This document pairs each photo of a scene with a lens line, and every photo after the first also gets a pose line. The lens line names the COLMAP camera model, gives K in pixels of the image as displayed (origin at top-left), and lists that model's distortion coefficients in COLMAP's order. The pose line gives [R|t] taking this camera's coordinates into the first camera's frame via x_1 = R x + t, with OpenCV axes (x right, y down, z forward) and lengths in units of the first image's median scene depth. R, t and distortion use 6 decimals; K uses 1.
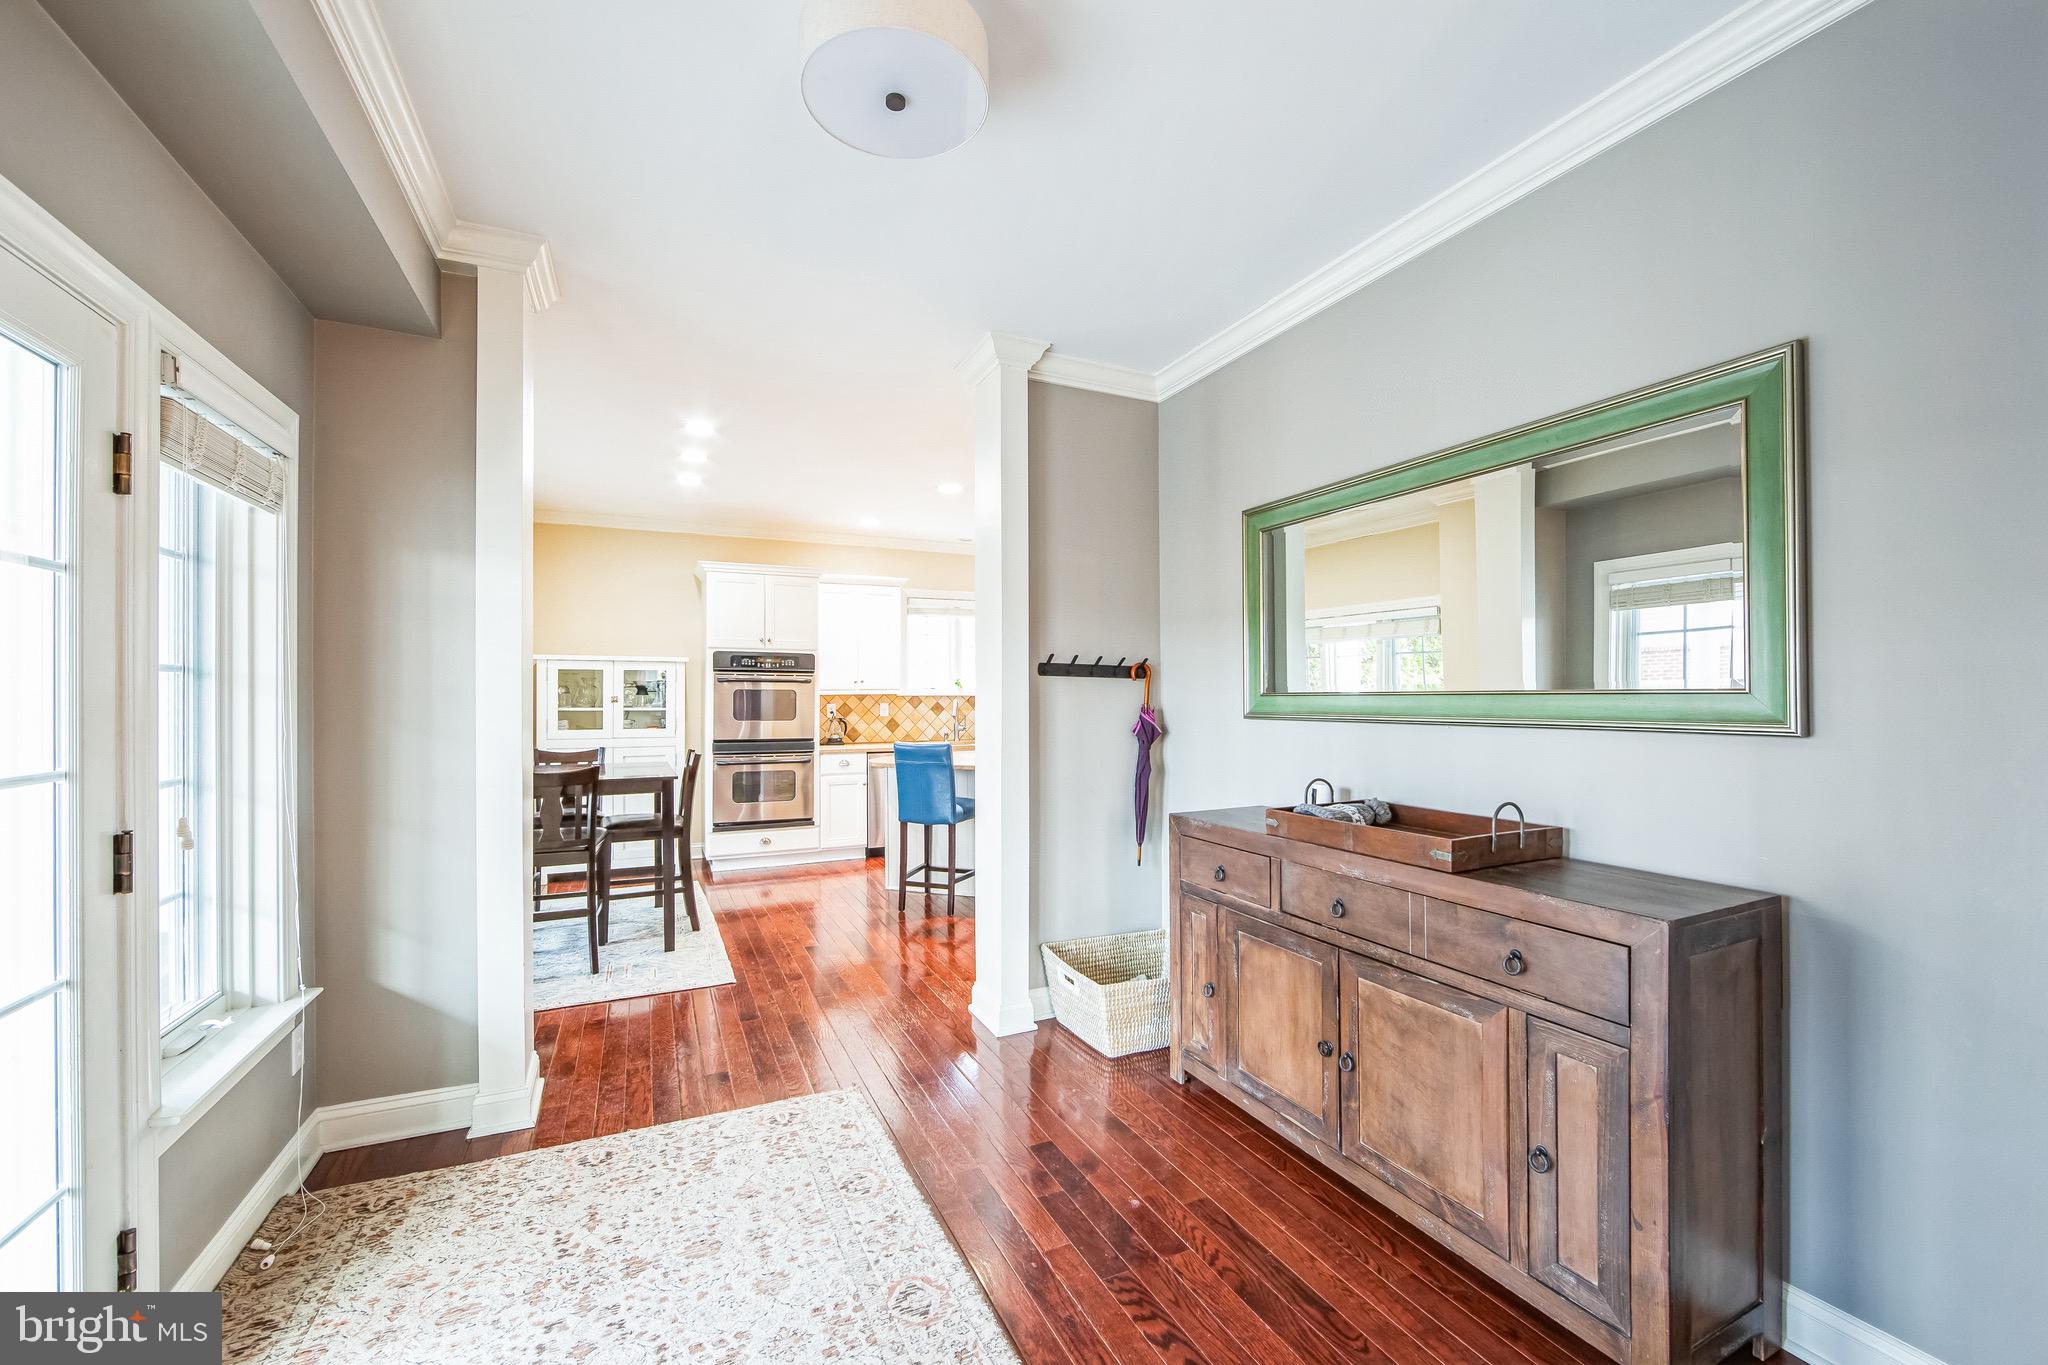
lens RADIAL K [[805.3, 0, 989.9], [0, 805.3, 695.4], [0, 0, 1]] dist [-0.001044, -0.000923]
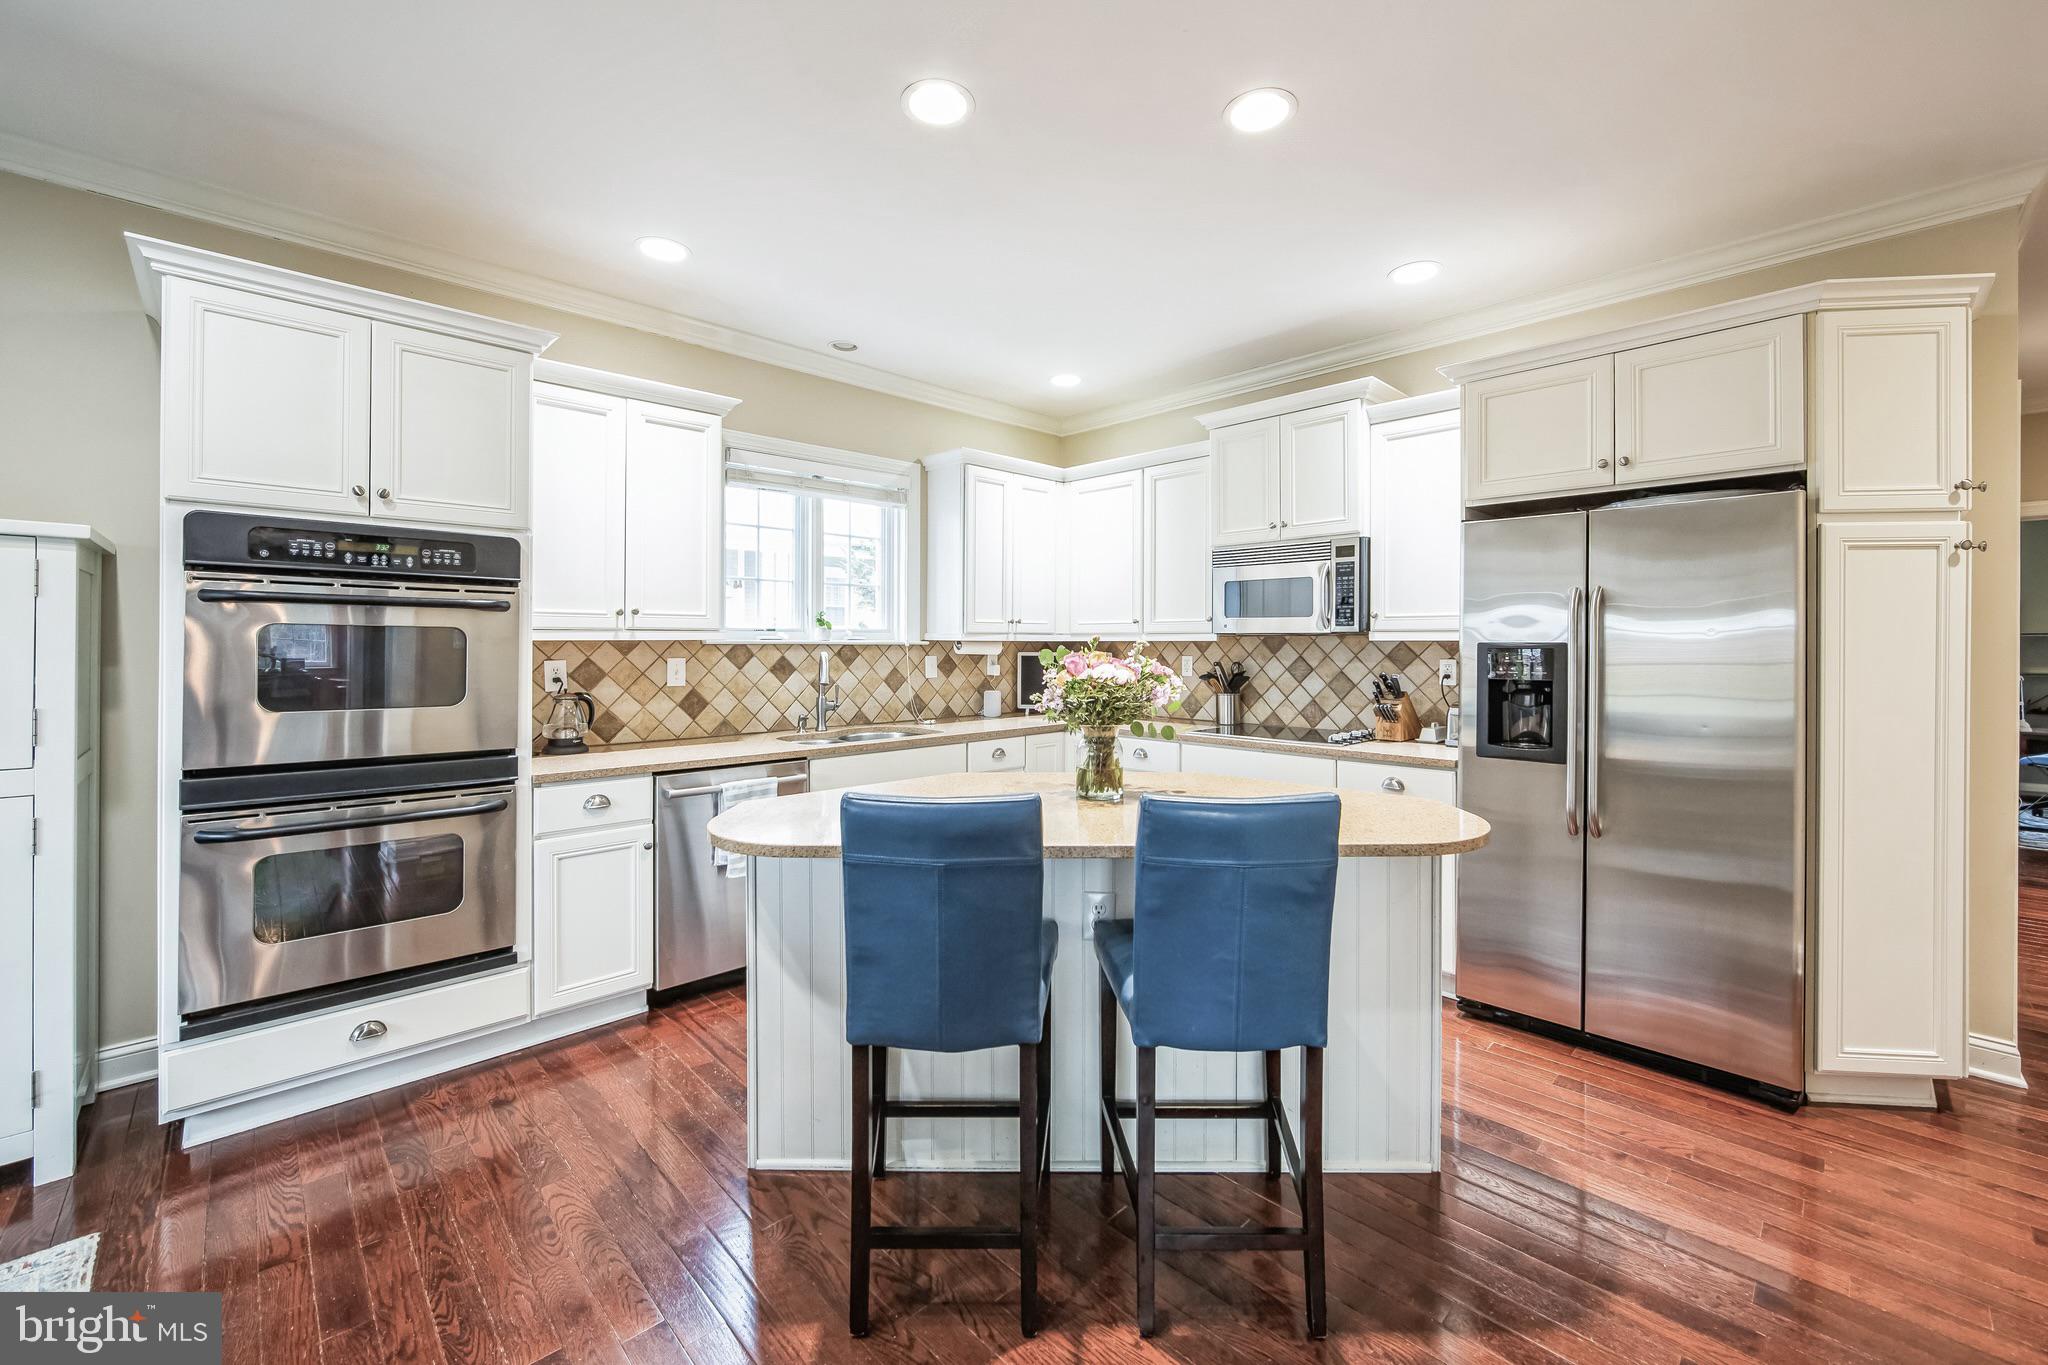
lens RADIAL K [[836.2, 0, 1035.6], [0, 836.2, 649.3], [0, 0, 1]] dist [-0.004684, -0.000386]
pose [[0.930051, 0.005292, 0.367391, -0.130555], [-0.007705, 0.999957, 0.005101, -0.000336], [-0.367349, -0.007575, 0.930053, 0.514848]]
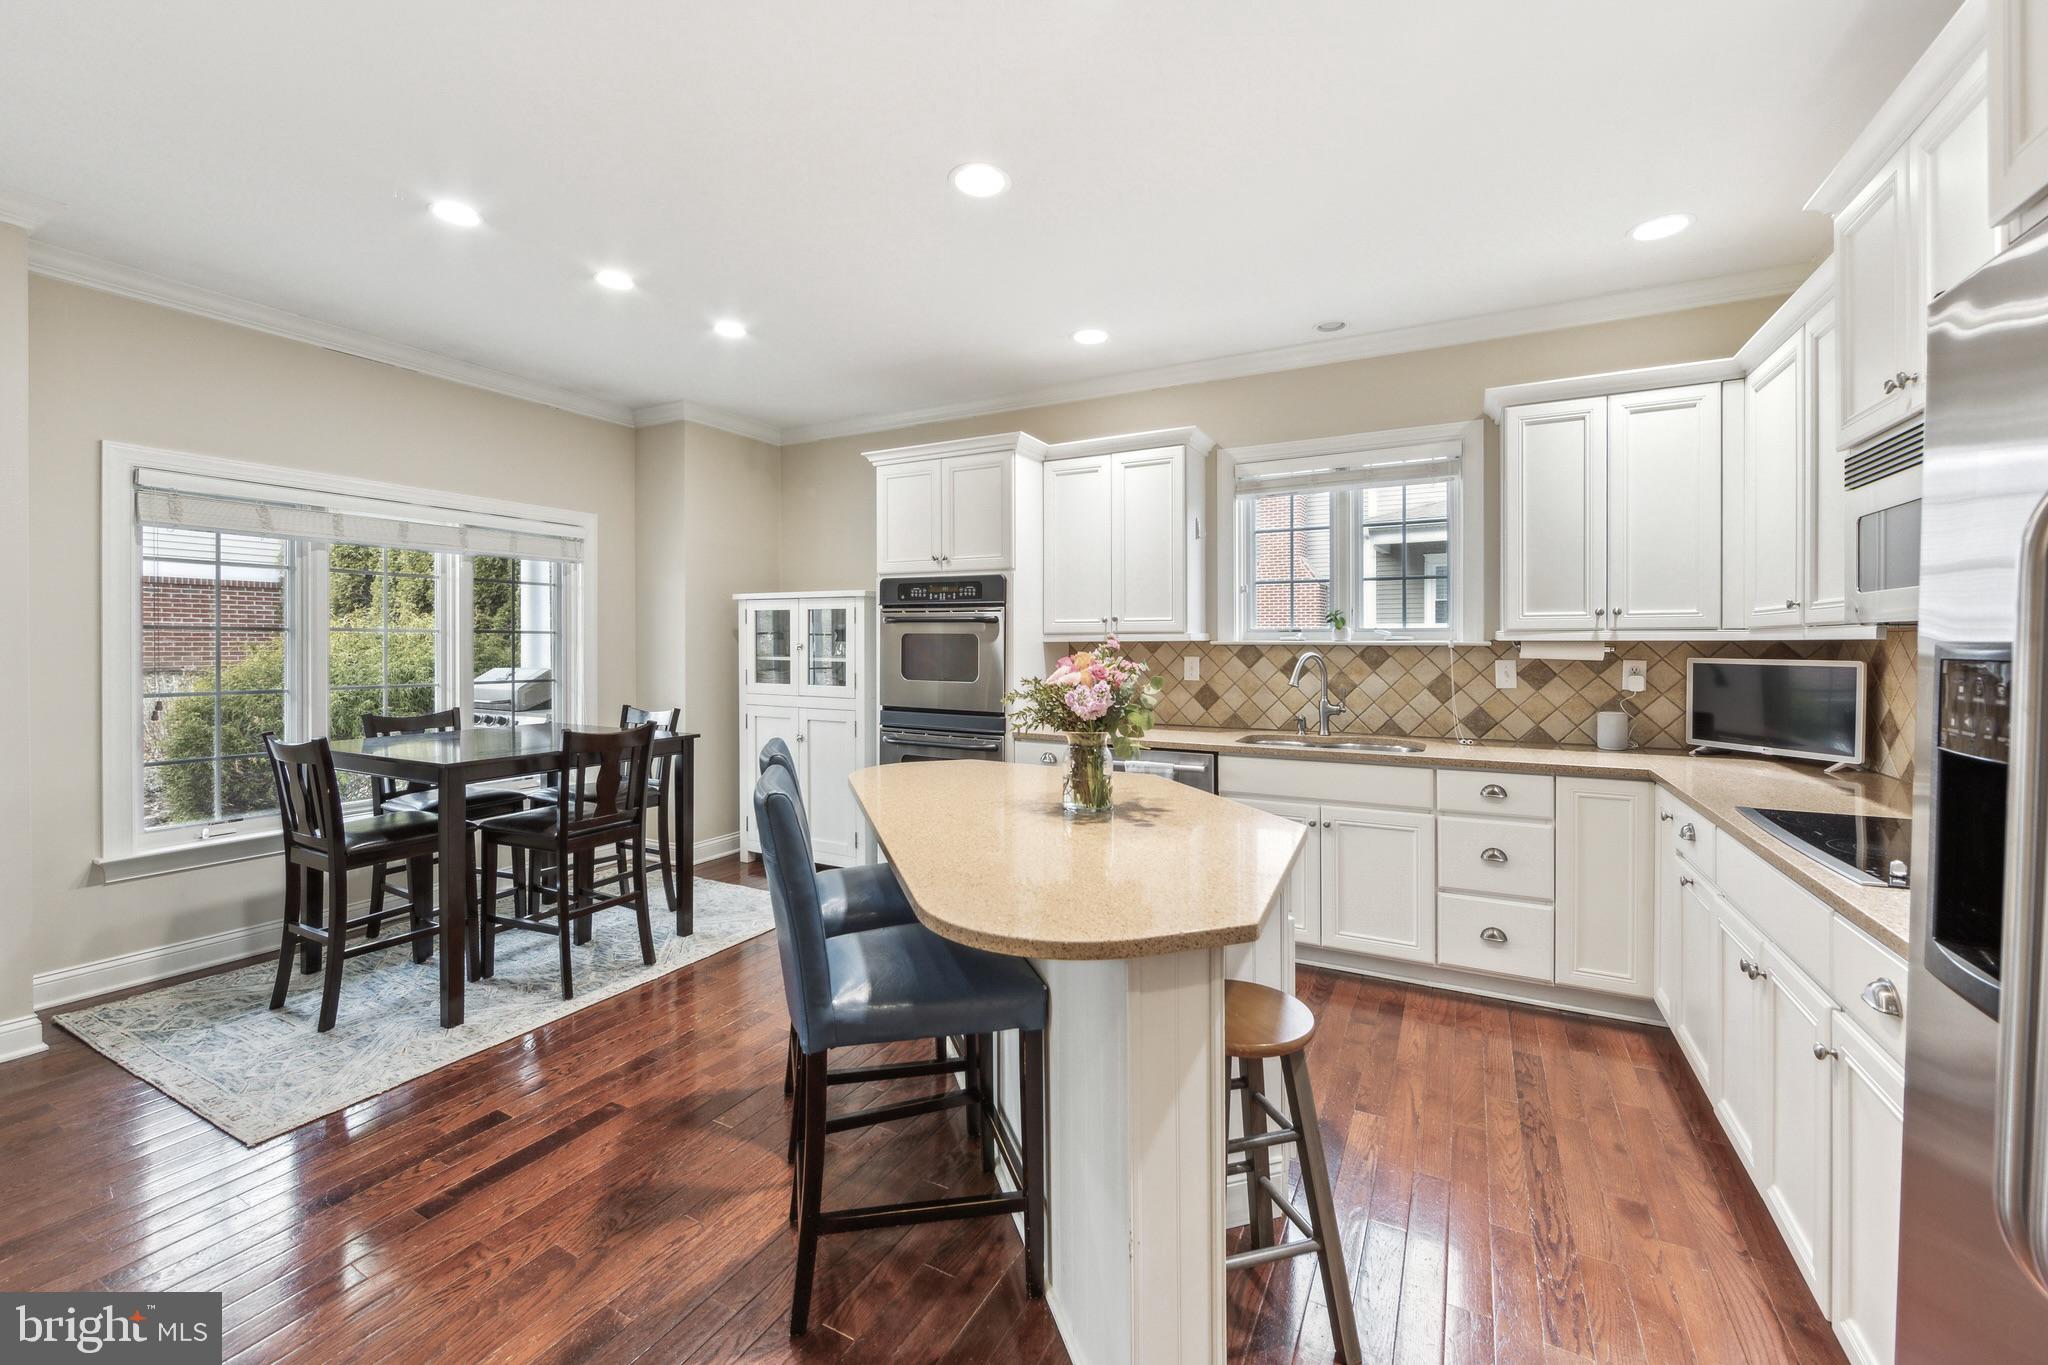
lens RADIAL K [[805.3, 0, 1030.1], [0, 805.3, 664.4], [0, 0, 1]] dist [-0.001044, -0.000923]
pose [[0.635400, 0.027300, -0.771701, 0.268566], [-0.005619, 0.999512, 0.030733, -0.002648], [0.772163, -0.015192, 0.635243, 0.625004]]
